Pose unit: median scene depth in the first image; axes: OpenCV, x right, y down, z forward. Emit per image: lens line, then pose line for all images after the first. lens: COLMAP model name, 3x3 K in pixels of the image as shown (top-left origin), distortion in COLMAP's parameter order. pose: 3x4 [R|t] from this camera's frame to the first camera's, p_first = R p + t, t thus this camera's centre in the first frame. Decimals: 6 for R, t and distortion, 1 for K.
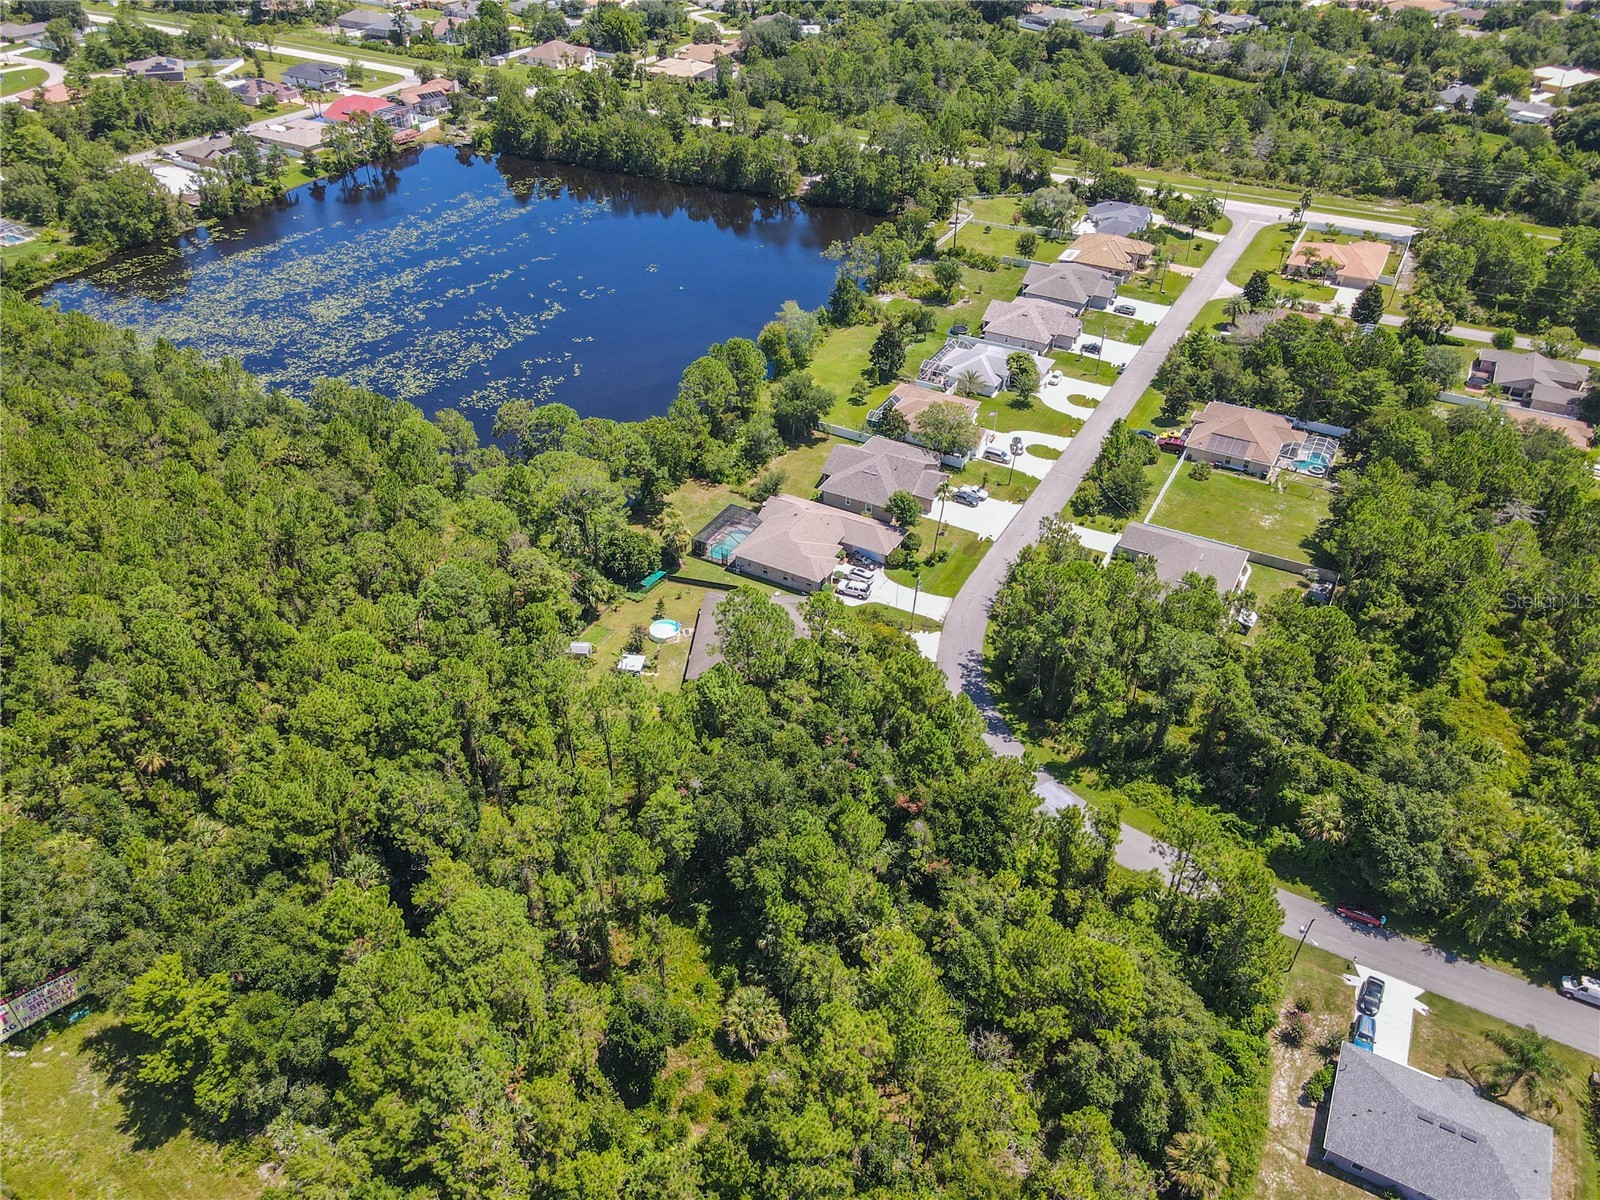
lens RADIAL K [[1164.9, 0, 797.2], [0, 1164.9, 599.5], [0, 0, 1]] dist [0.030679, 0.033855]
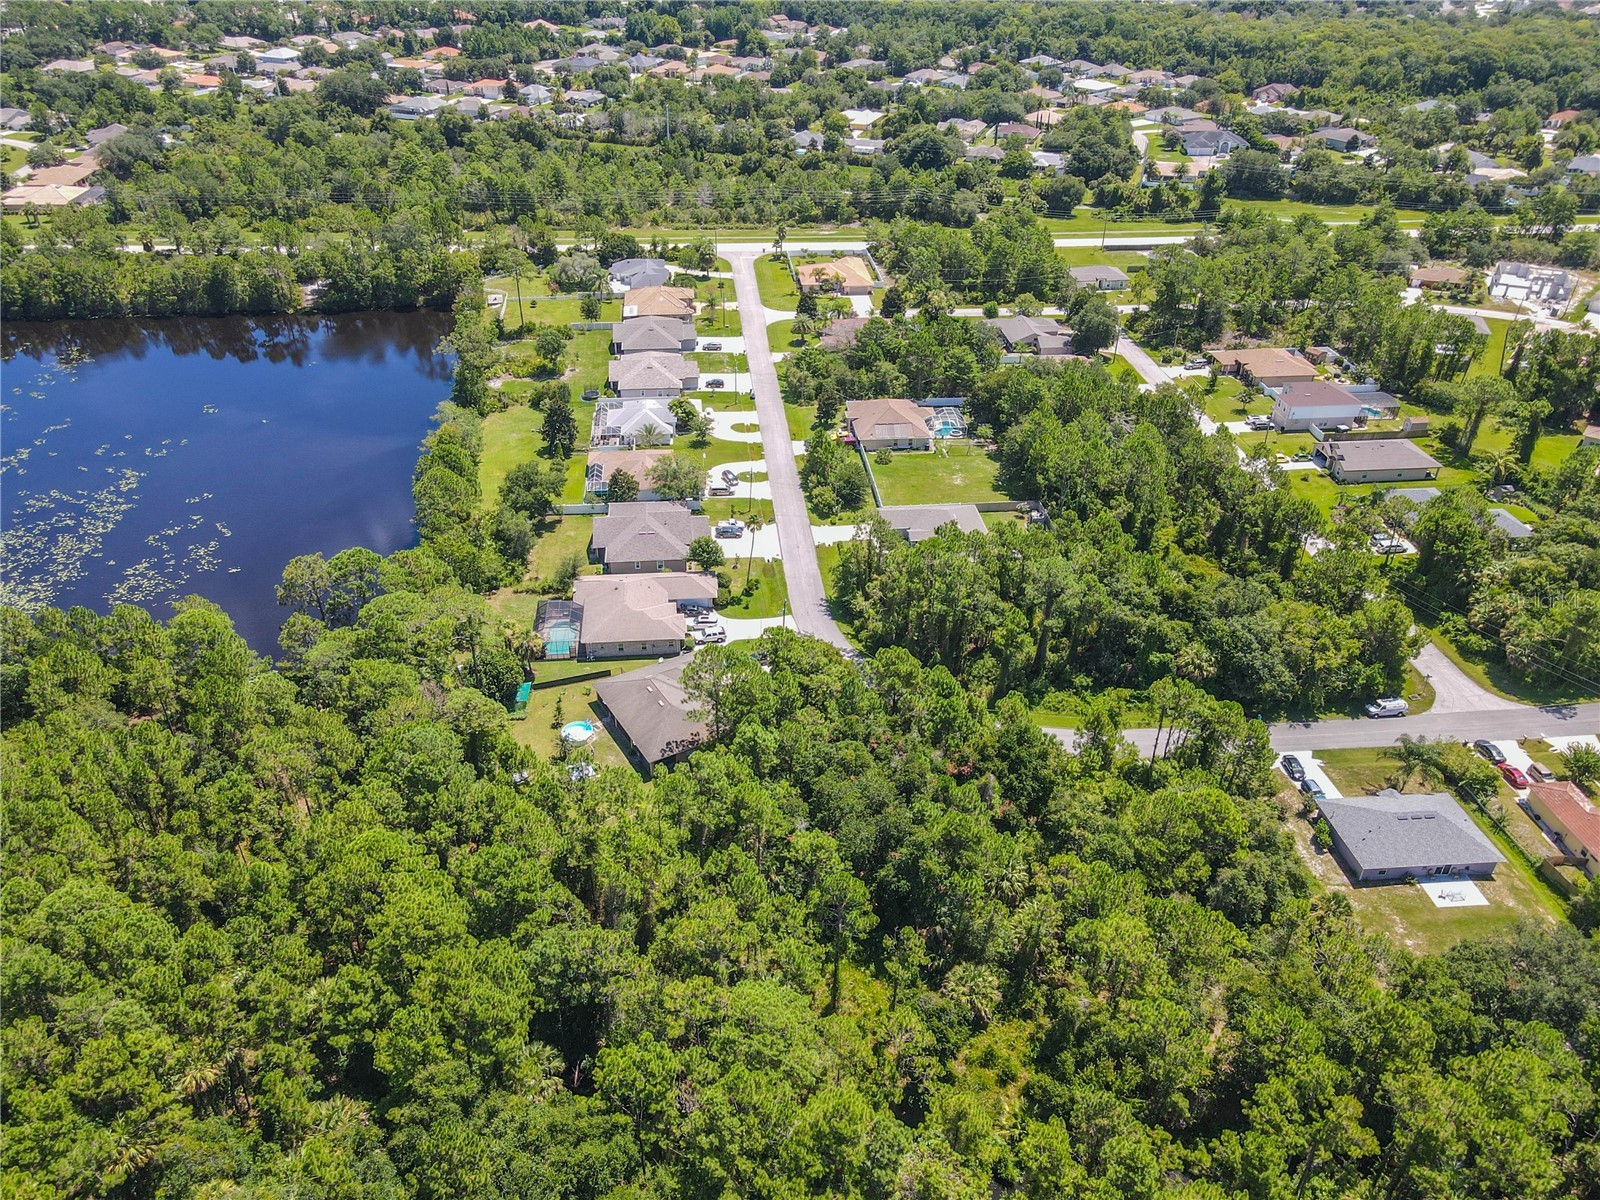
lens RADIAL K [[1176.9, 0, 798.2], [0, 1176.9, 582.5], [0, 0, 1]] dist [0.024514, 0.038696]
pose [[0.824924, -0.294364, 0.482546, -0.323613], [0.328381, 0.944430, 0.014747, -0.037057], [-0.460072, 0.146294, 0.875747, 0.036450]]
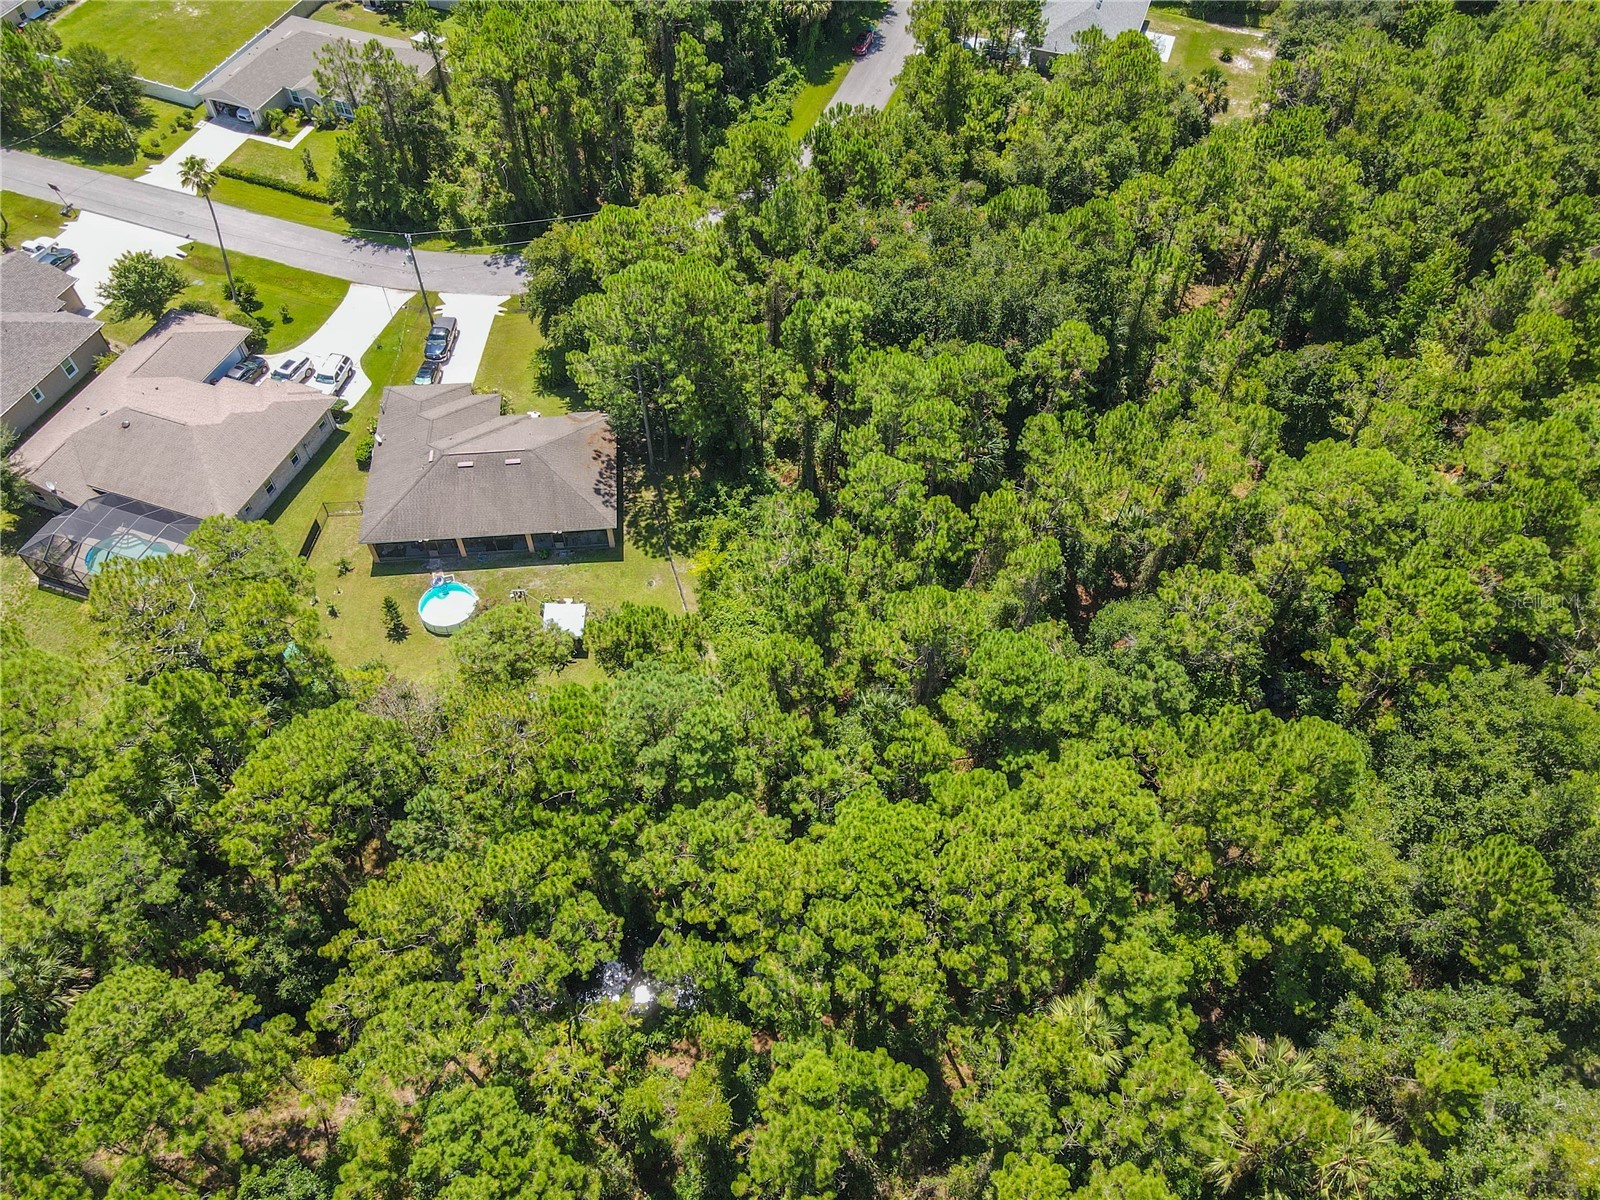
lens RADIAL K [[1161.0, 0, 797.7], [0, 1161.0, 601.1], [0, 0, 1]] dist [0.042814, 0.011417]
pose [[-0.164358, -0.792262, 0.587629, -0.369914], [0.566690, 0.411767, 0.713660, -0.217405], [-0.807372, 0.450299, 0.381290, 0.542948]]
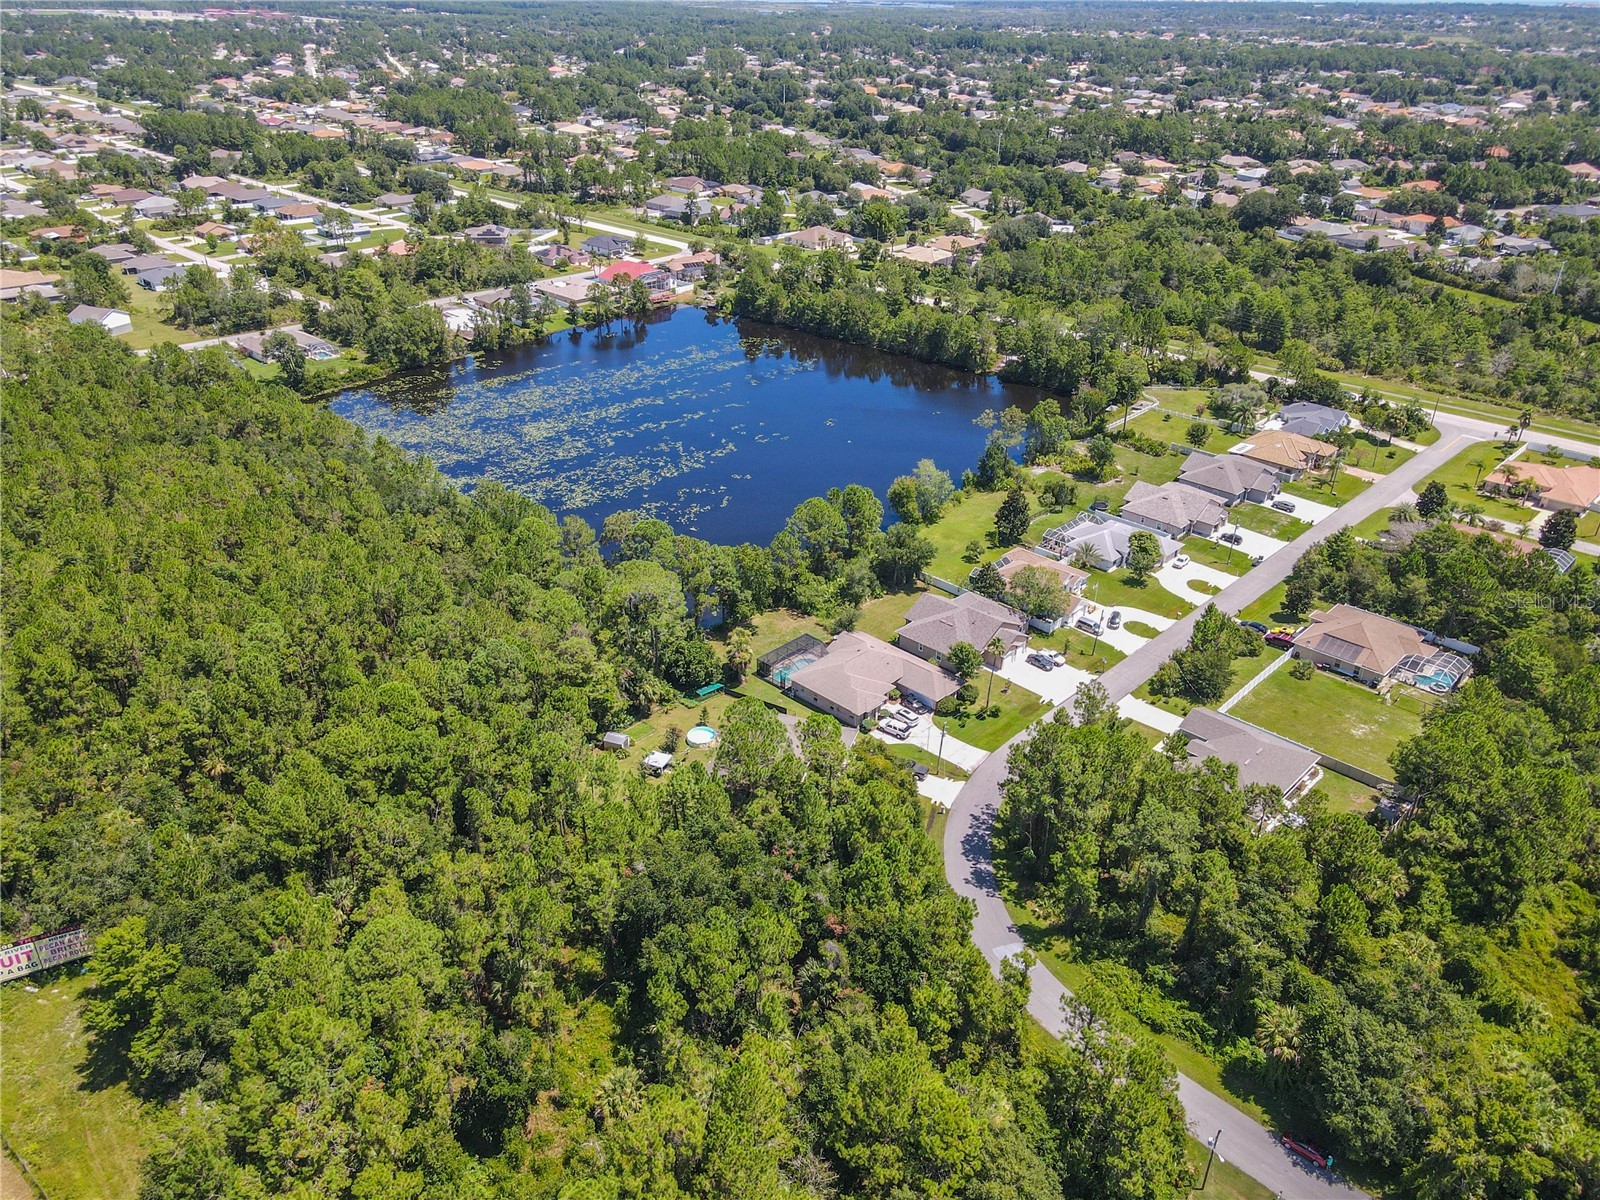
lens RADIAL K [[1164.9, 0, 797.2], [0, 1164.9, 599.5], [0, 0, 1]] dist [0.030679, 0.033855]
pose [[0.964665, 0.127764, -0.230429, 0.160697], [-0.159612, 0.979200, -0.125268, 0.019197], [0.209632, 0.157621, 0.964992, -0.015302]]
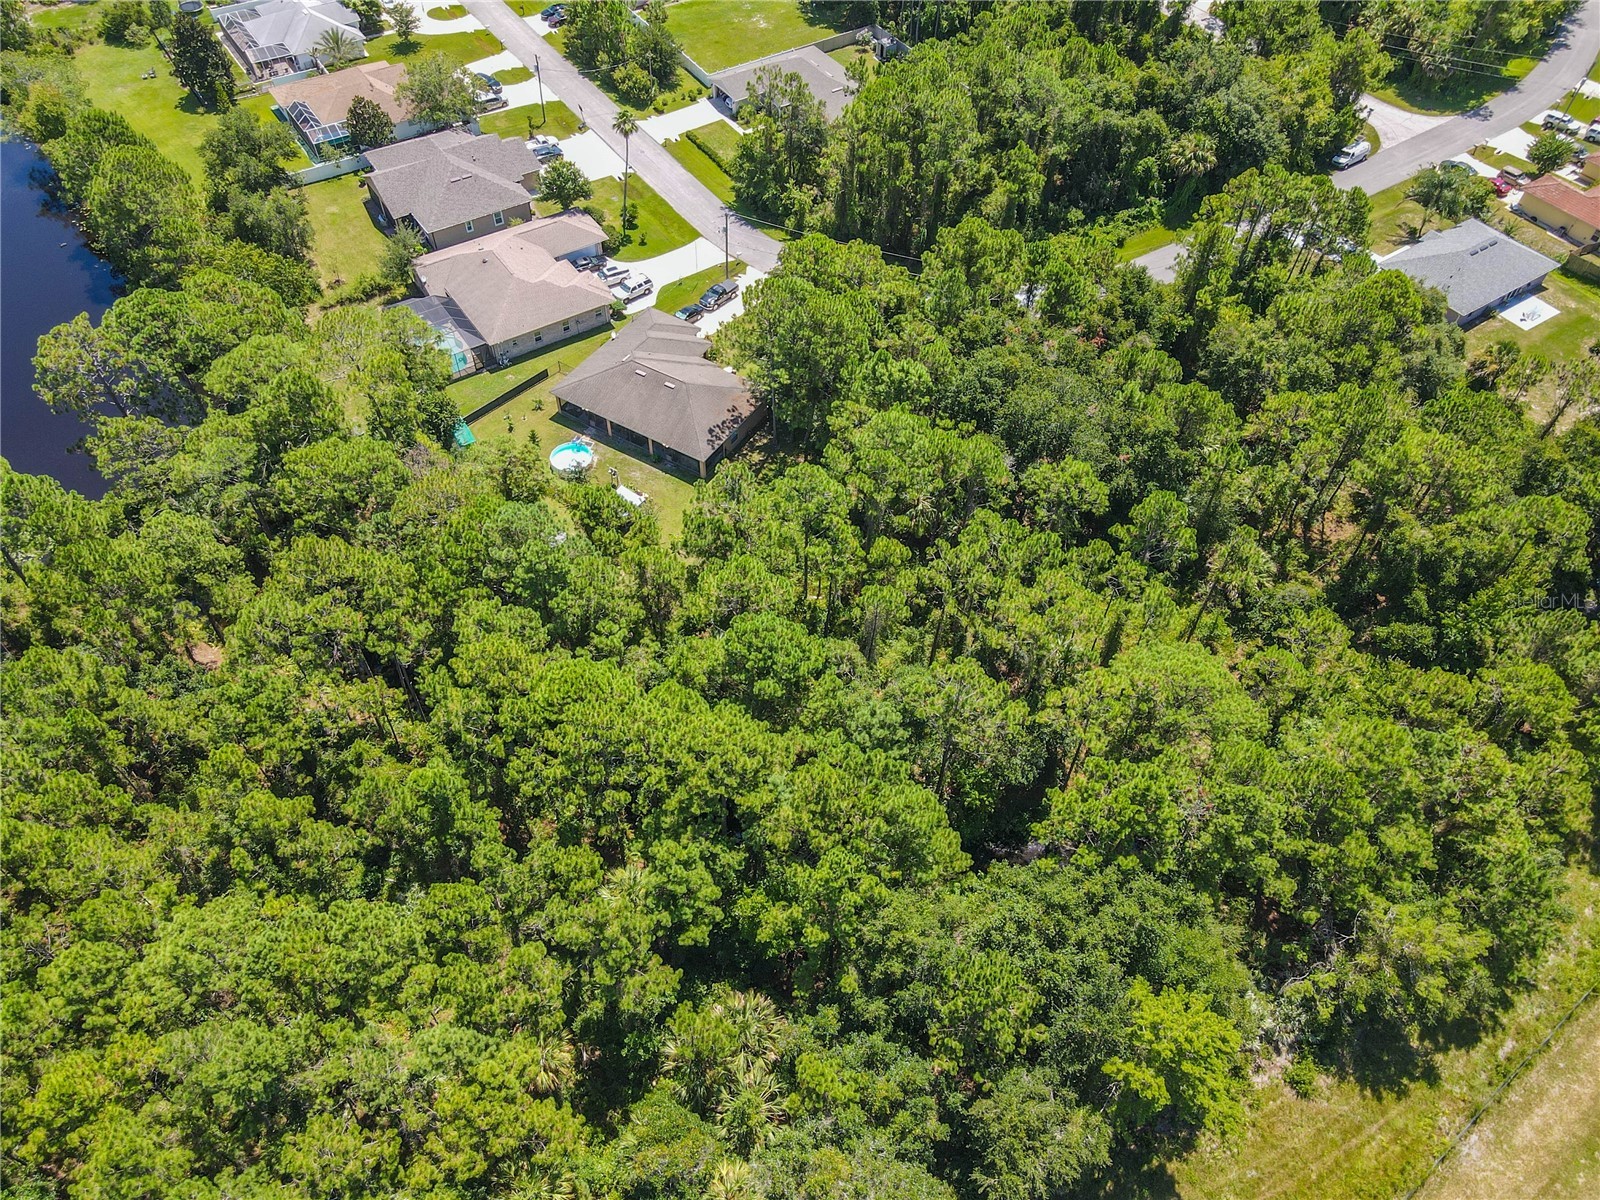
lens RADIAL K [[1161.0, 0, 797.7], [0, 1161.0, 601.1], [0, 0, 1]] dist [0.042814, 0.011417]
pose [[0.467088, -0.680770, 0.564253, -0.418515], [0.514409, 0.728251, 0.452807, -0.132996], [-0.719175, 0.078757, 0.690352, 0.336762]]
